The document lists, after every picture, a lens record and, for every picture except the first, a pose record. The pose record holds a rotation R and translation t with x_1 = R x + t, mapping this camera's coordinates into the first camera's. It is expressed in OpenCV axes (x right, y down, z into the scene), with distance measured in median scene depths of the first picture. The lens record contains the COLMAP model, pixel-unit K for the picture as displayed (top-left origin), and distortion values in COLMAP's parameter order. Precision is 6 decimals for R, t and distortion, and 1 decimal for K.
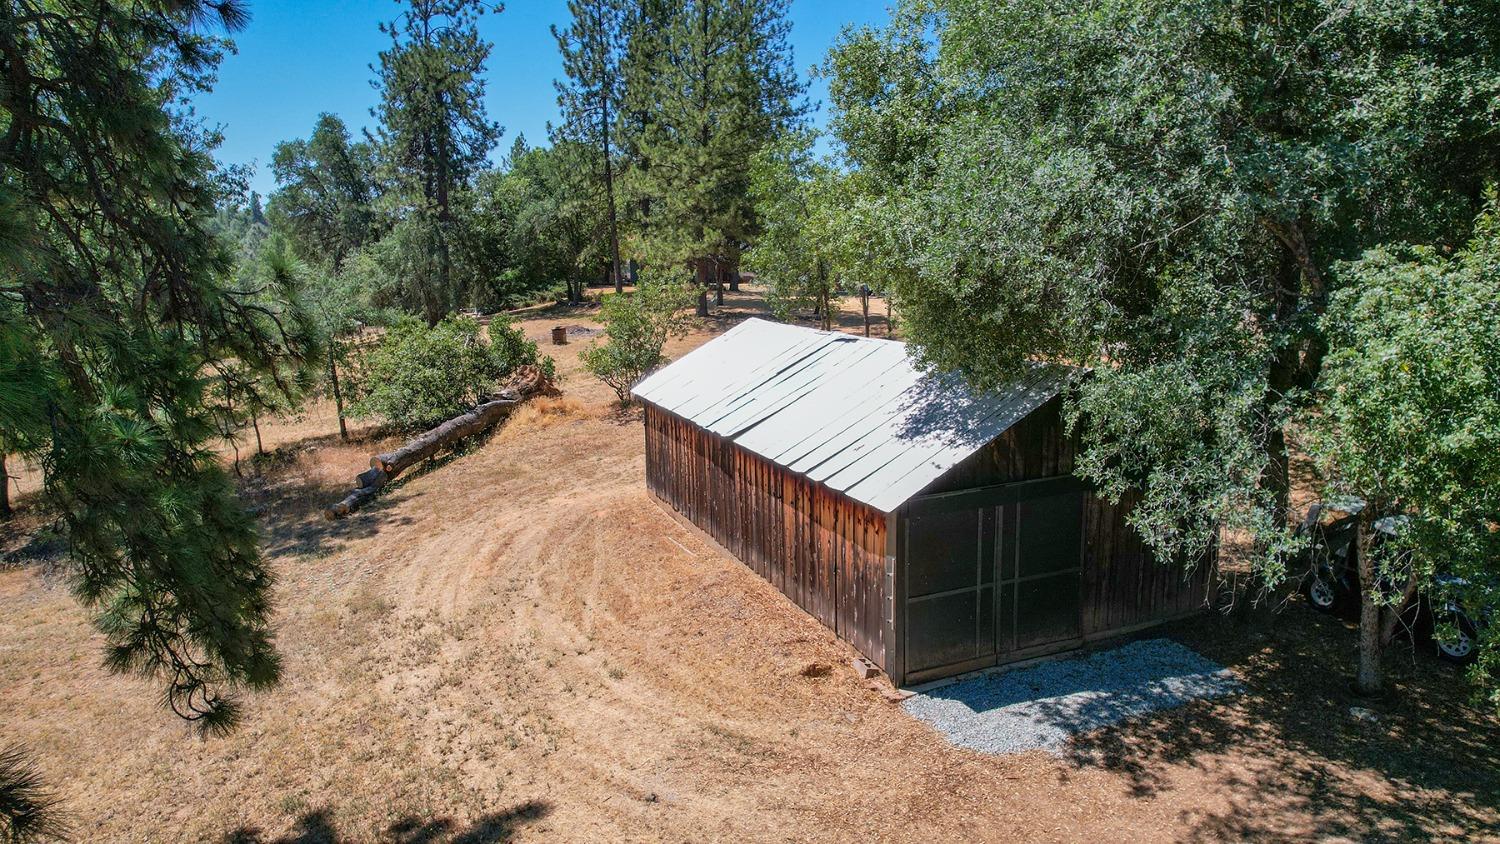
lens RADIAL K [[935.8, 0, 753.7], [0, 935.8, 418.0], [0, 0, 1]] dist [-0.084665, 0.065498]
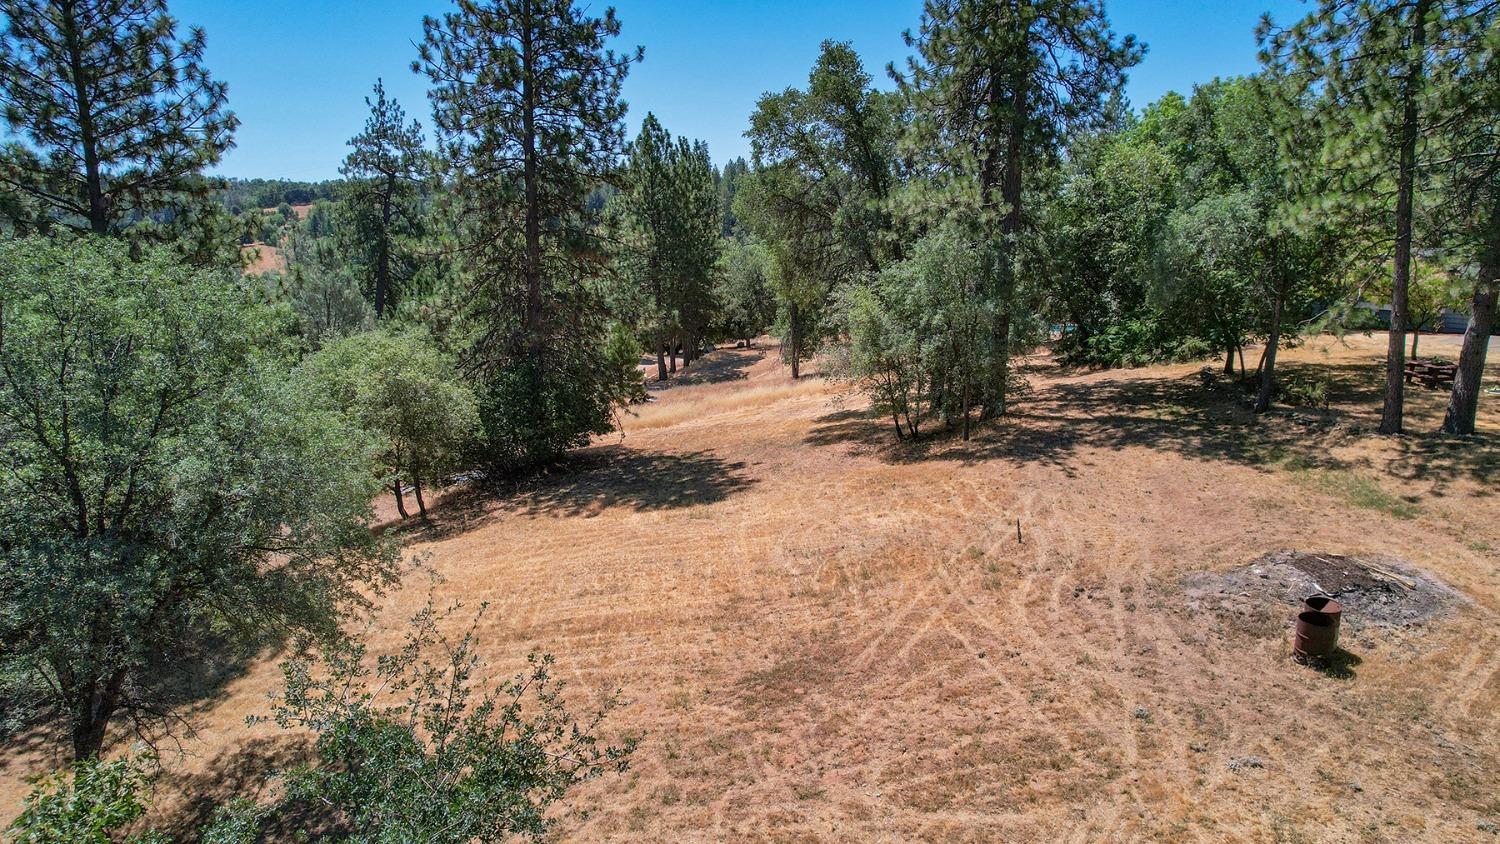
lens RADIAL K [[935.8, 0, 753.7], [0, 935.8, 418.0], [0, 0, 1]] dist [-0.084665, 0.065498]
pose [[0.837942, 0.117707, -0.532914, -0.357142], [-0.098513, 0.993047, 0.064440, -0.275033], [0.536794, -0.001498, 0.843712, 1.035348]]
